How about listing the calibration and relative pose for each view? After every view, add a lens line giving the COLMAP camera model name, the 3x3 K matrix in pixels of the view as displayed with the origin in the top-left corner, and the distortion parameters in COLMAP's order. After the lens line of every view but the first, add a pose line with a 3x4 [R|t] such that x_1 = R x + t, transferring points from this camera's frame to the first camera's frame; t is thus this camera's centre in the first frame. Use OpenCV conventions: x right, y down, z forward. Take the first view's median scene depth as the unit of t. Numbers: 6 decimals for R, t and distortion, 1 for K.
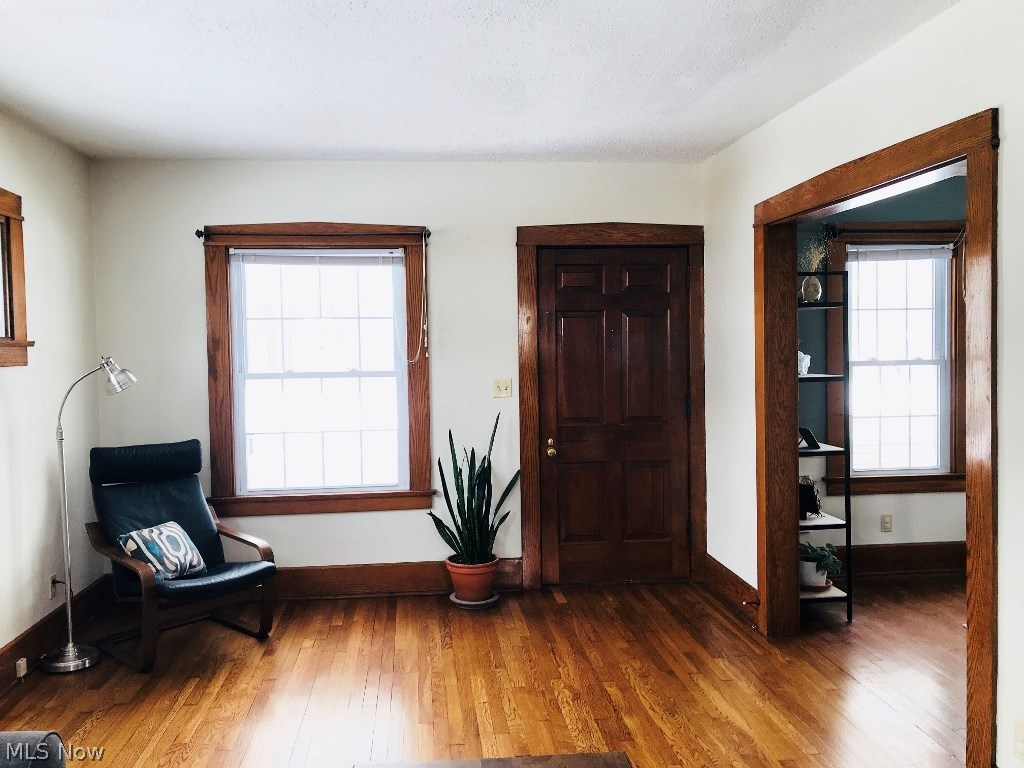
lens RADIAL K [[850.0, 0, 507.5], [0, 850.0, 380.6], [0, 0, 1]] dist [0.042376, -0.057744]
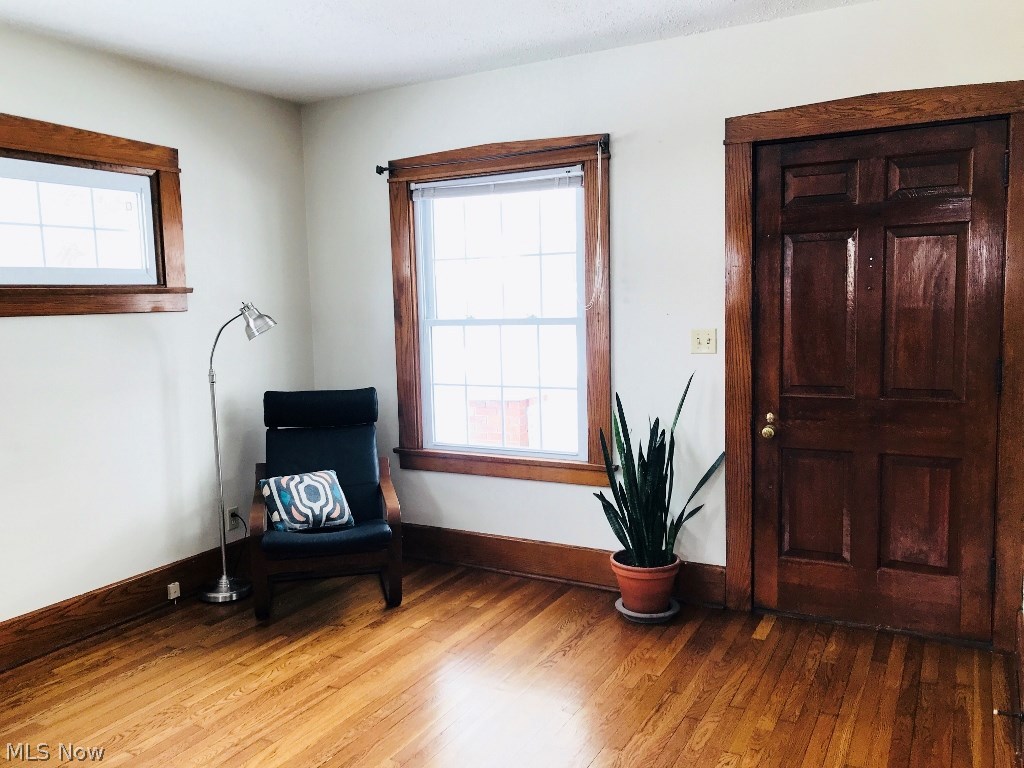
lens RADIAL K [[850.0, 0, 511.1], [0, 850.0, 384.5], [0, 0, 1]] dist [0.042376, -0.057744]
pose [[0.813791, 0.053209, -0.578717, 0.305534], [-0.008421, 0.996775, 0.079804, -0.012208], [0.581097, -0.060071, 0.811614, 0.299105]]
